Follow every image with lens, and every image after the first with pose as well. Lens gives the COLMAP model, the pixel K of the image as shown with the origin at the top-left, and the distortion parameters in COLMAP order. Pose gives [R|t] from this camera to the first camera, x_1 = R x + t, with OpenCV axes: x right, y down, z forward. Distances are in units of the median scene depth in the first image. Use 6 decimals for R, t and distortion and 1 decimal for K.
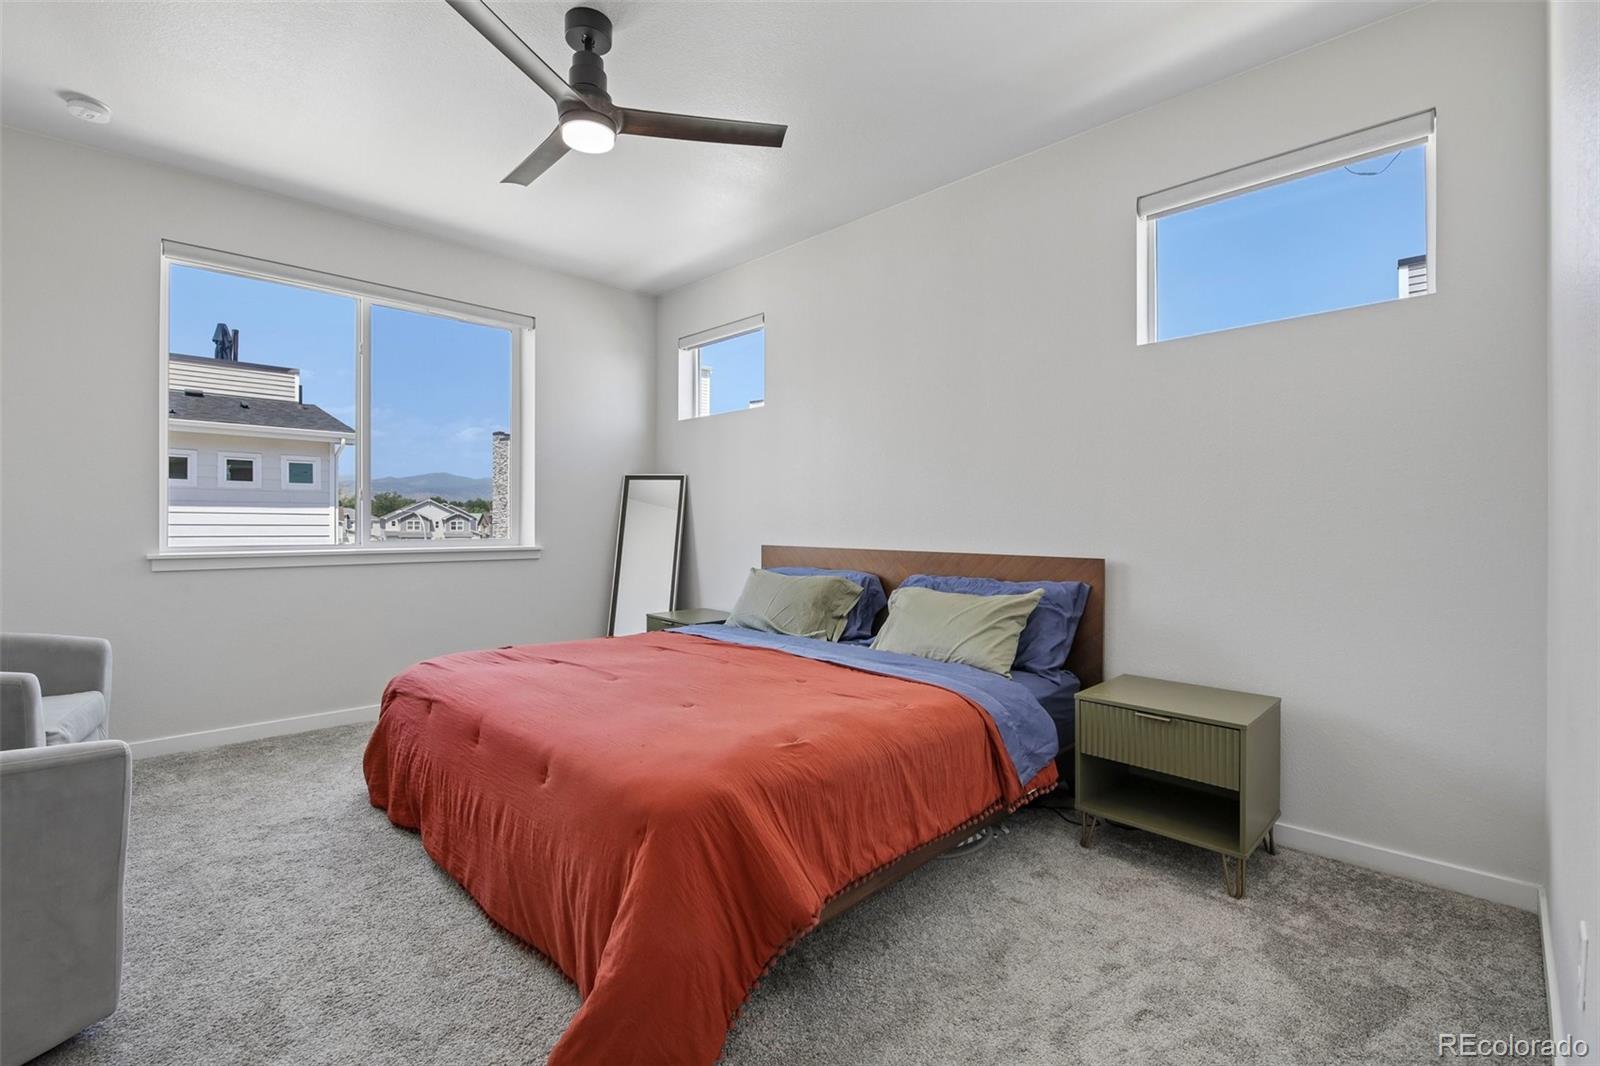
lens RADIAL K [[691.7, 0, 795.0], [0, 691.7, 521.3], [0, 0, 1]] dist [-0.005651, -0.008337]
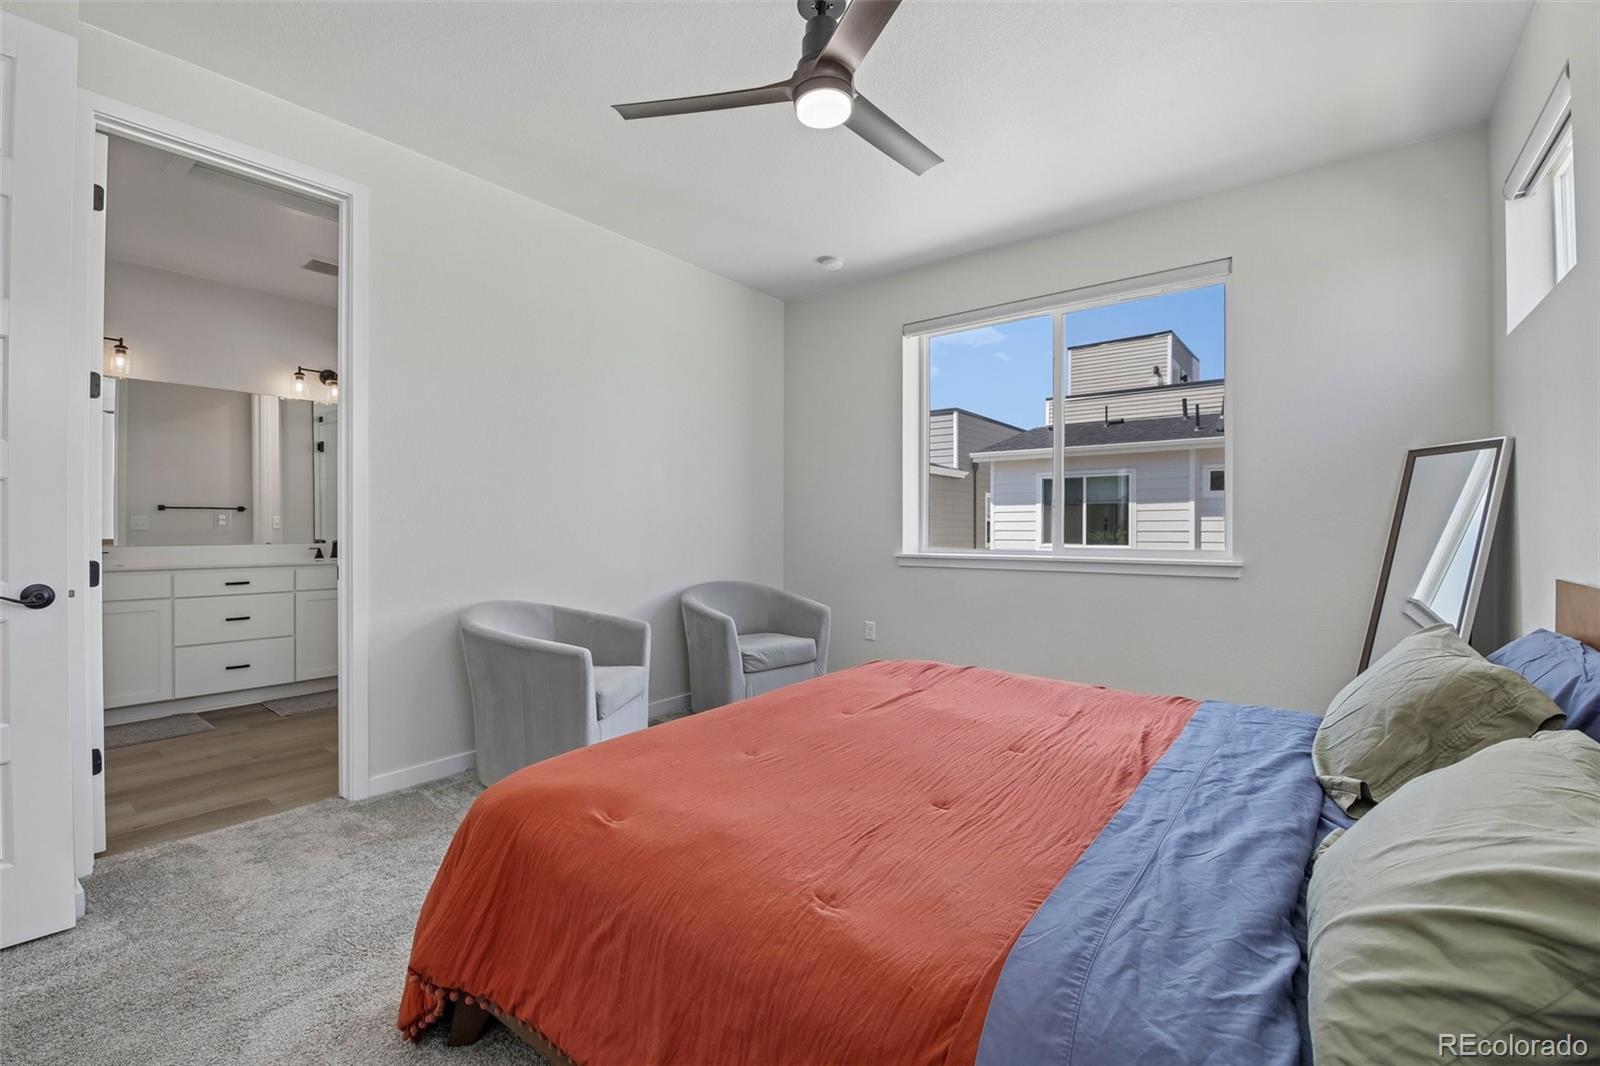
lens RADIAL K [[691.7, 0, 791.3], [0, 691.7, 521.5], [0, 0, 1]] dist [-0.005651, -0.008337]
pose [[0.111025, -0.014887, -0.993706, 0.284826], [-0.000473, 0.999887, -0.015032, 0.003924], [0.993817, 0.002139, 0.111006, 0.409723]]
